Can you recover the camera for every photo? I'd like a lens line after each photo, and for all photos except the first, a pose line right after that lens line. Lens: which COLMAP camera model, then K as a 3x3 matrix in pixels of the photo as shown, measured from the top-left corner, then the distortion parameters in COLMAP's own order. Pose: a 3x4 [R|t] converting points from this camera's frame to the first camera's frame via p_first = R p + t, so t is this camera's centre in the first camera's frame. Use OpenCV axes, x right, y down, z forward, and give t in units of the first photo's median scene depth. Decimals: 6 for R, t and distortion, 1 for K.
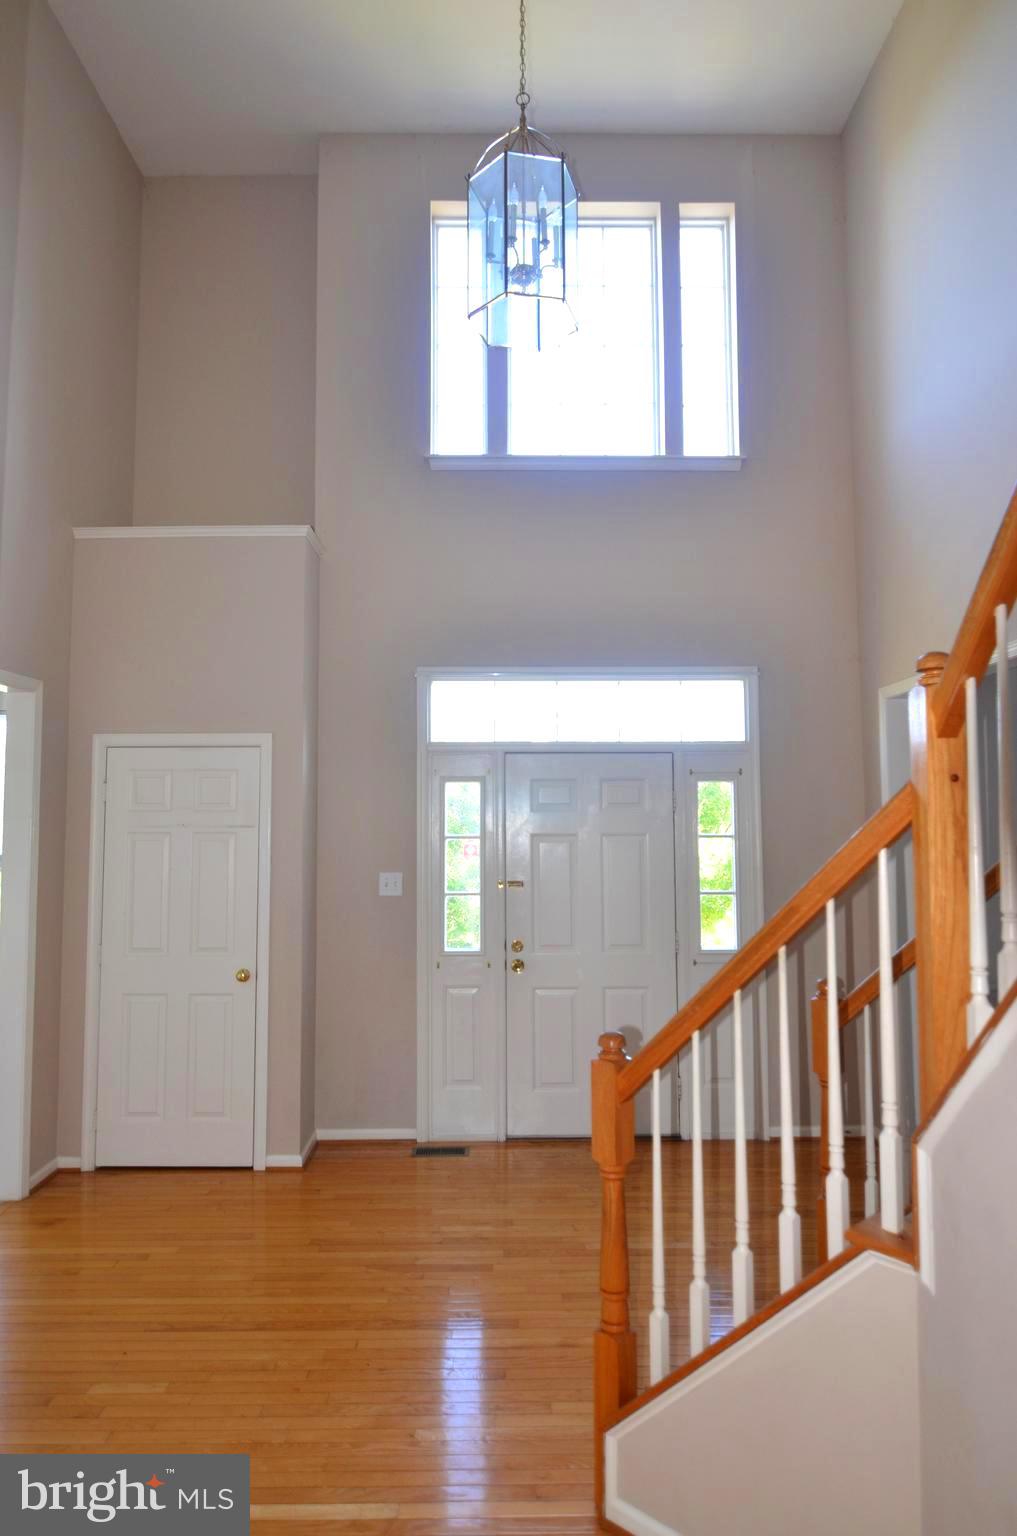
lens RADIAL K [[939.2, 0, 521.9], [0, 939.2, 755.9], [0, 0, 1]] dist [0.003935, -0.017904]
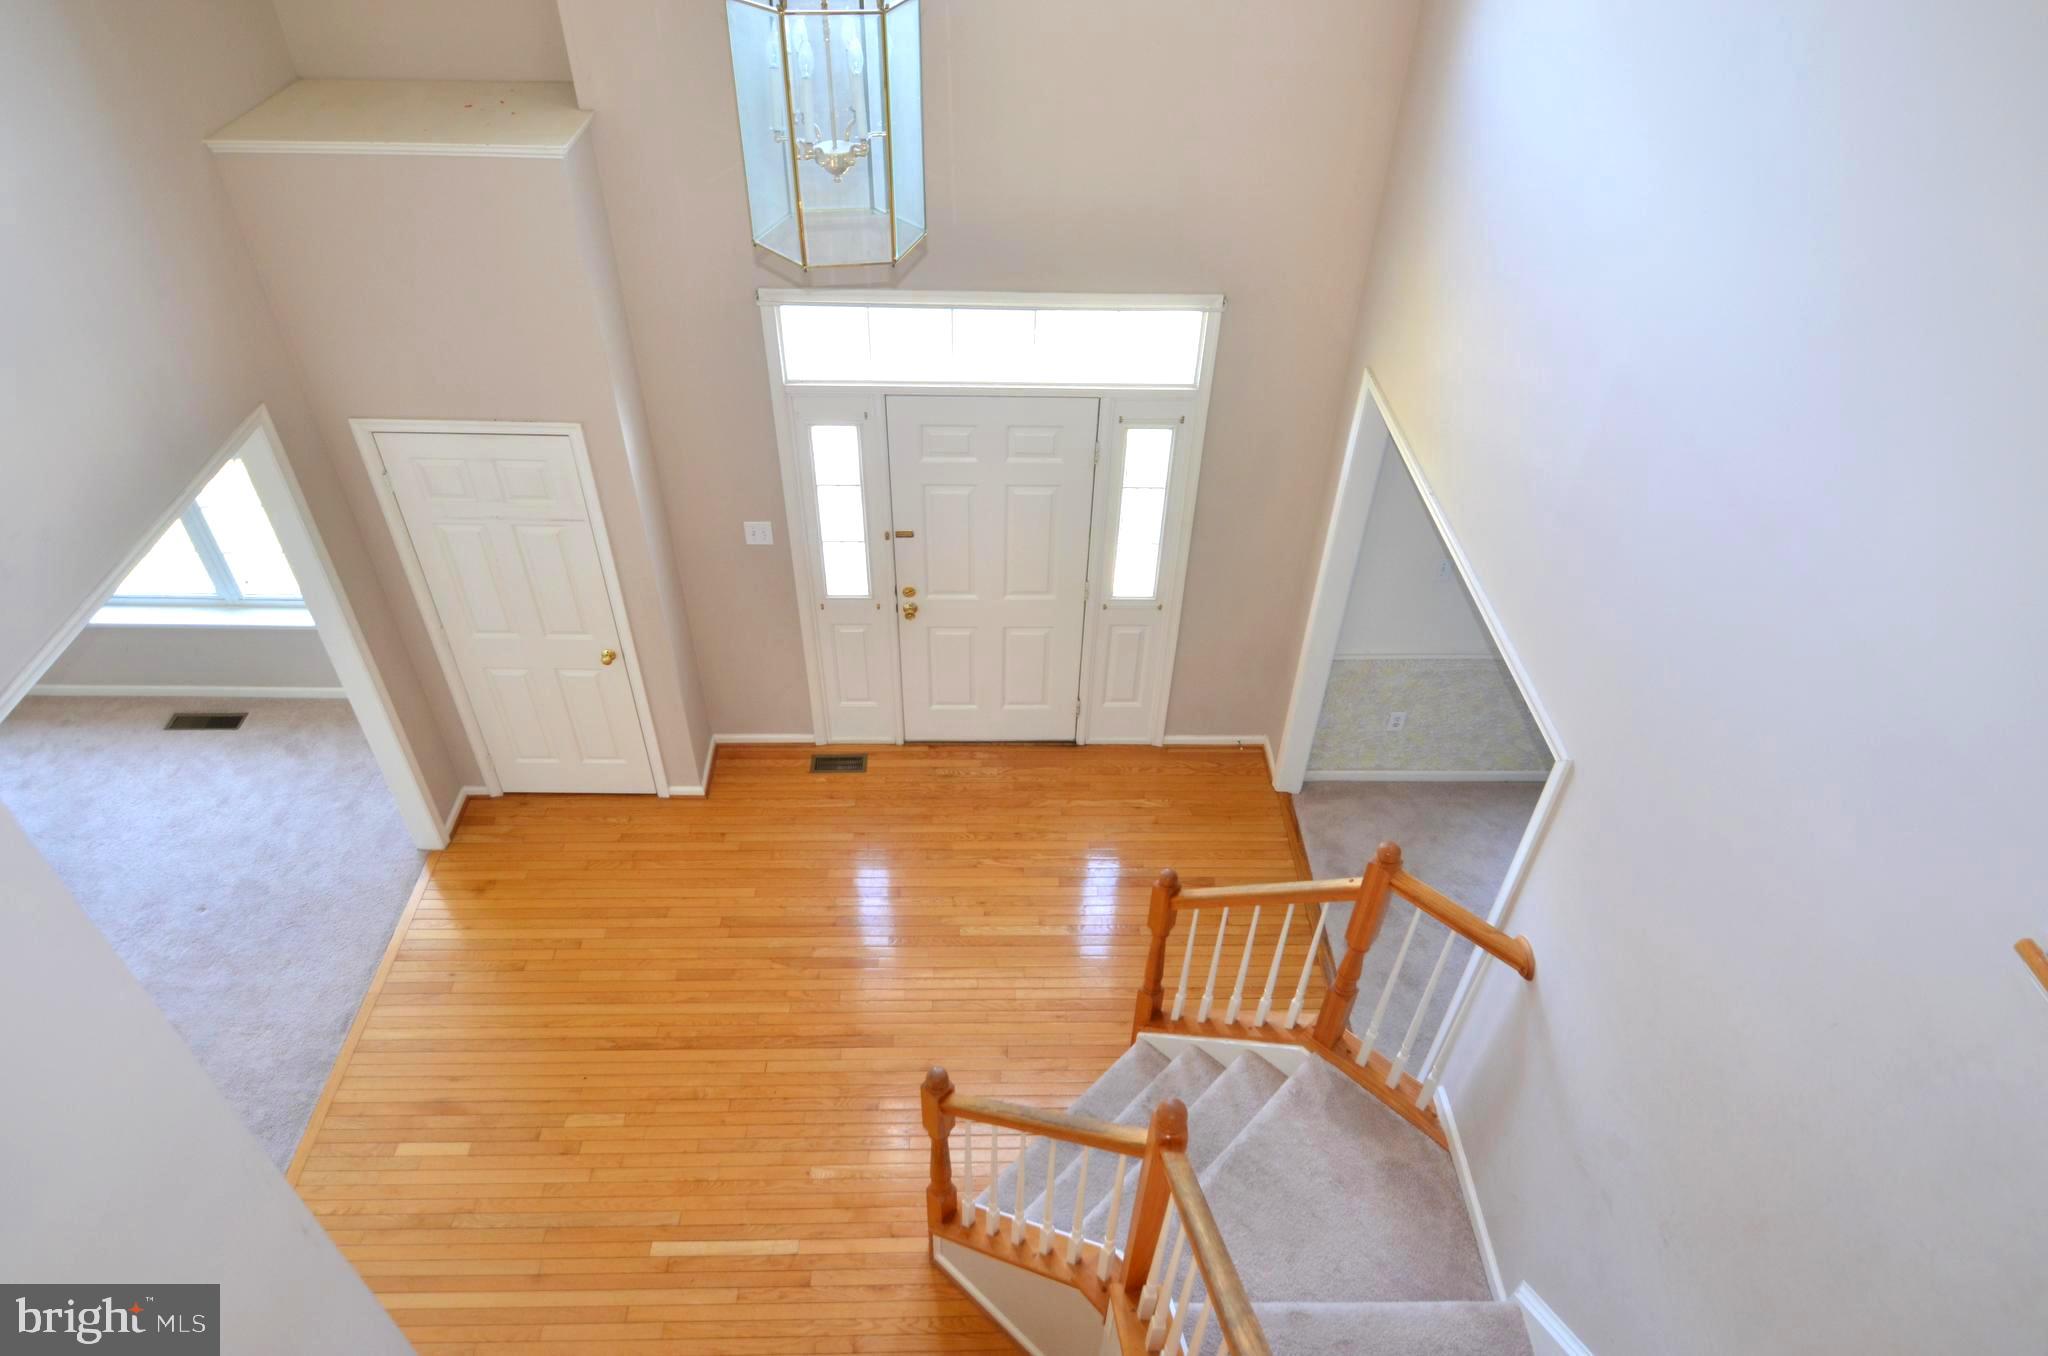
lens RADIAL K [[1252.3, 0, 1047.7], [0, 1252.3, 670.1], [0, 0, 1]] dist [0.003935, -0.017904]
pose [[0.999121, 0.016419, 0.038559, 0.085269], [-0.039056, 0.698454, 0.714588, -0.626424], [-0.015198, -0.715466, 0.698482, 0.112826]]
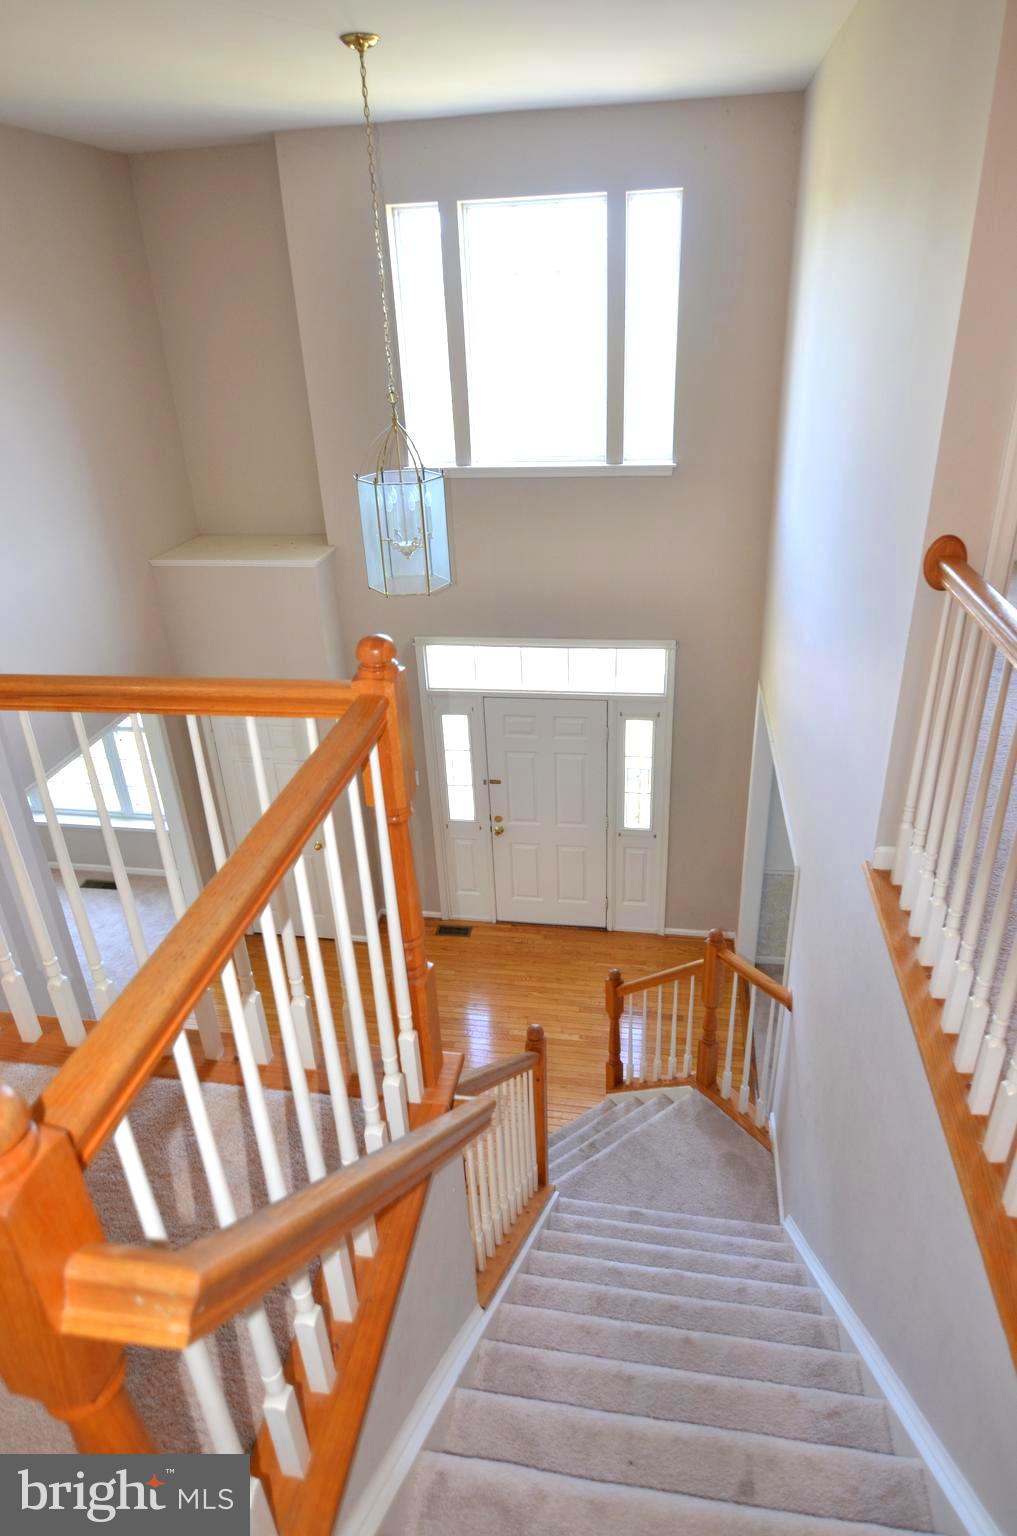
lens RADIAL K [[939.2, 0, 520.3], [0, 939.2, 726.3], [0, 0, 1]] dist [0.003935, -0.017904]
pose [[0.984689, 0.043109, -0.168908, 0.280571], [0.049359, 0.860339, 0.507327, -0.689954], [0.167188, -0.507896, 0.845038, -0.169397]]
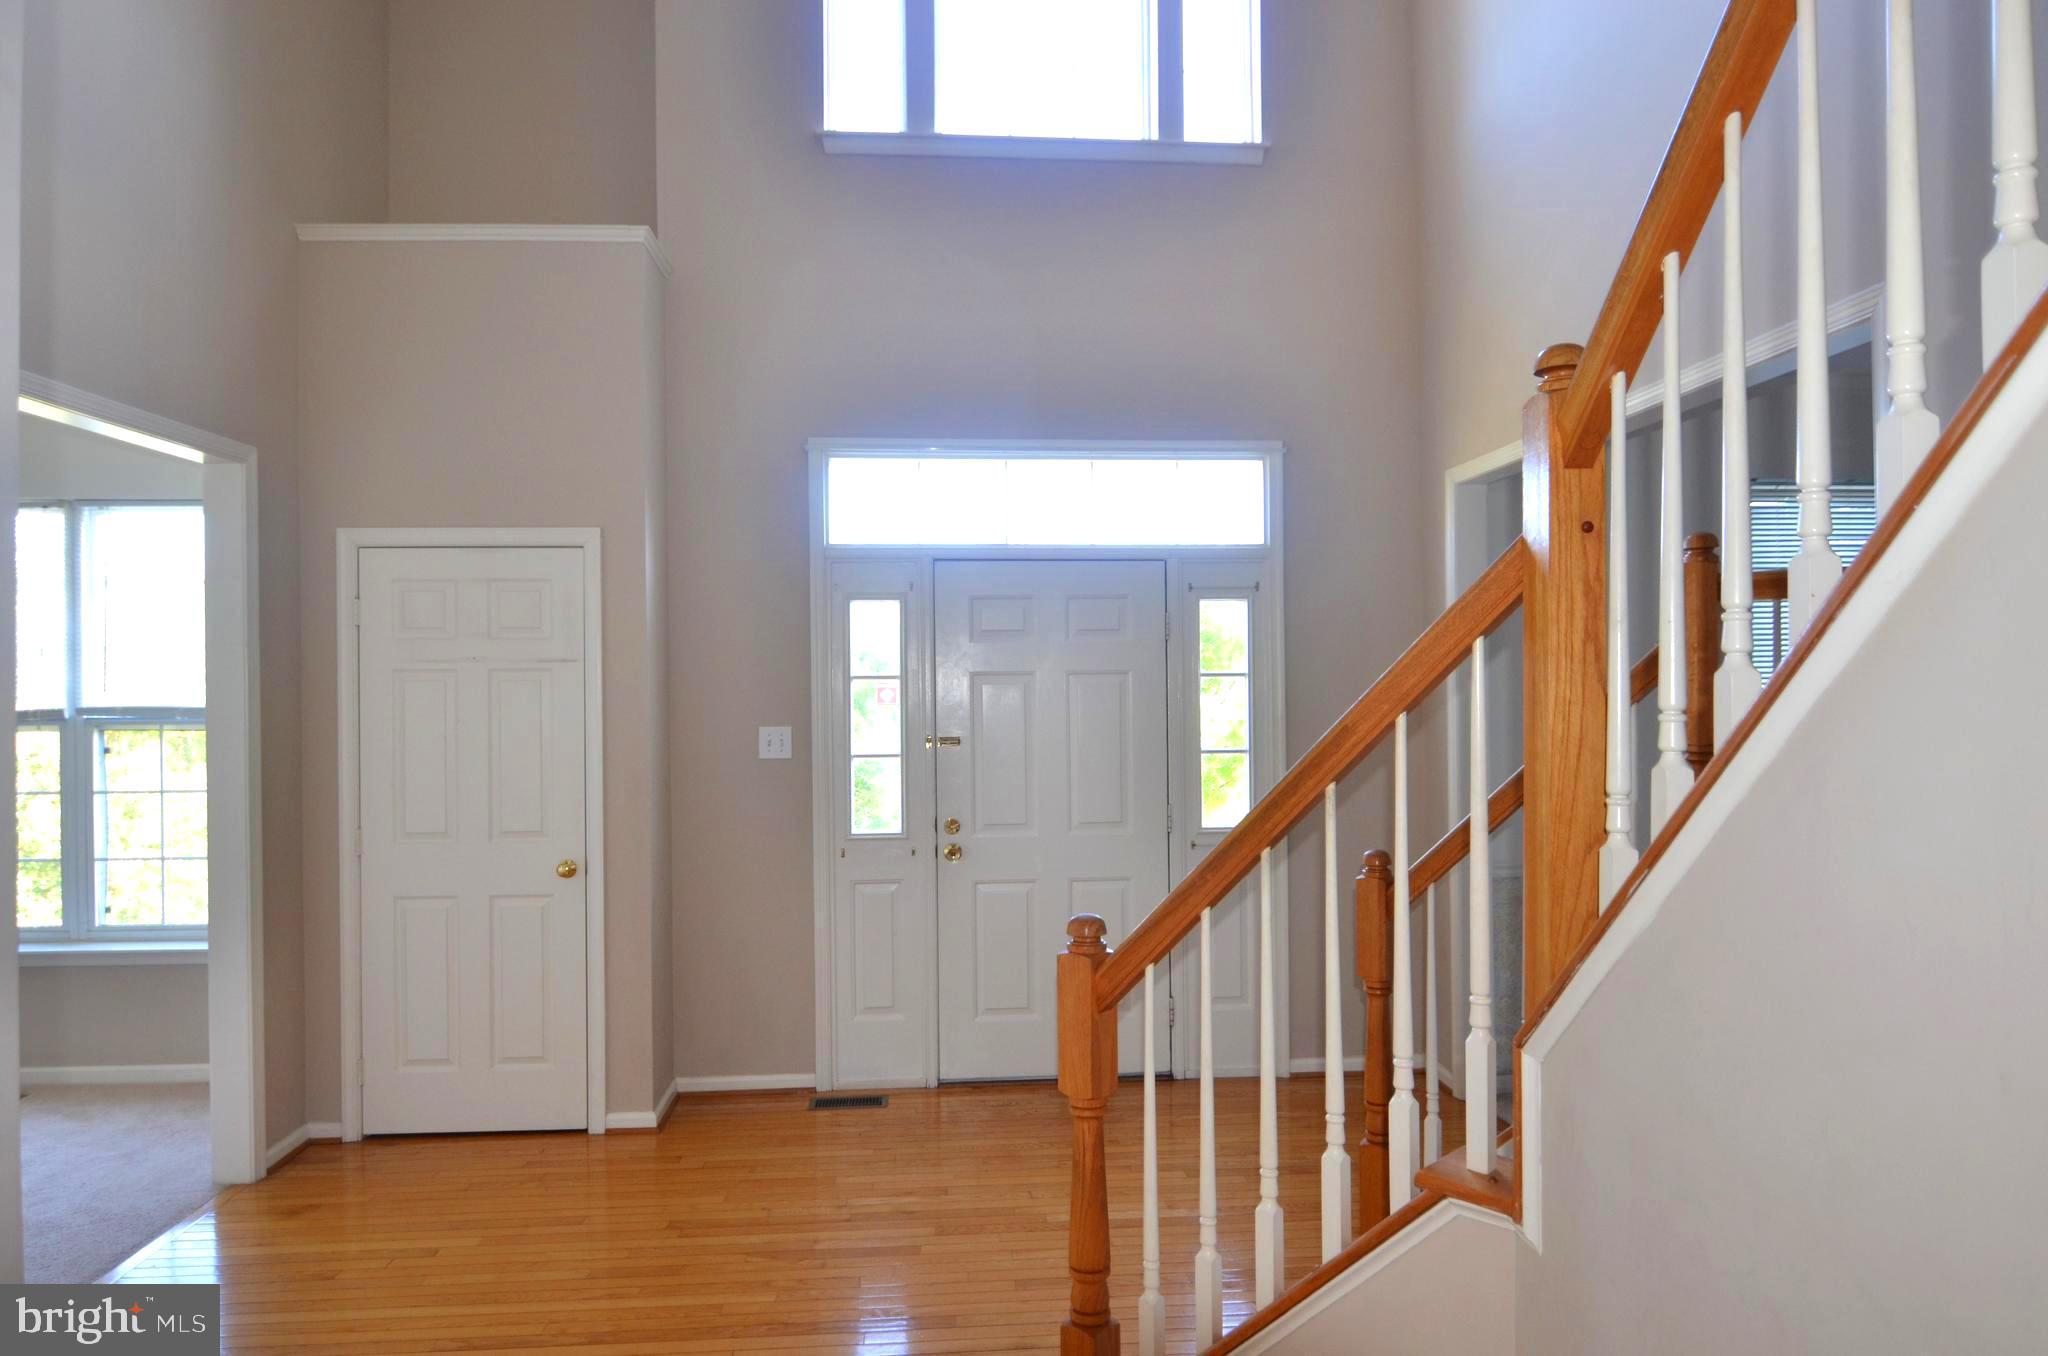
lens RADIAL K [[1252.3, 0, 1041.4], [0, 1252.3, 687.1], [0, 0, 1]] dist [0.003935, -0.017904]
pose [[0.997813, -0.004543, 0.065950, 0.000458], [-0.000204, 0.997420, 0.071793, 0.026562], [-0.066106, -0.071650, 0.995237, 0.038026]]
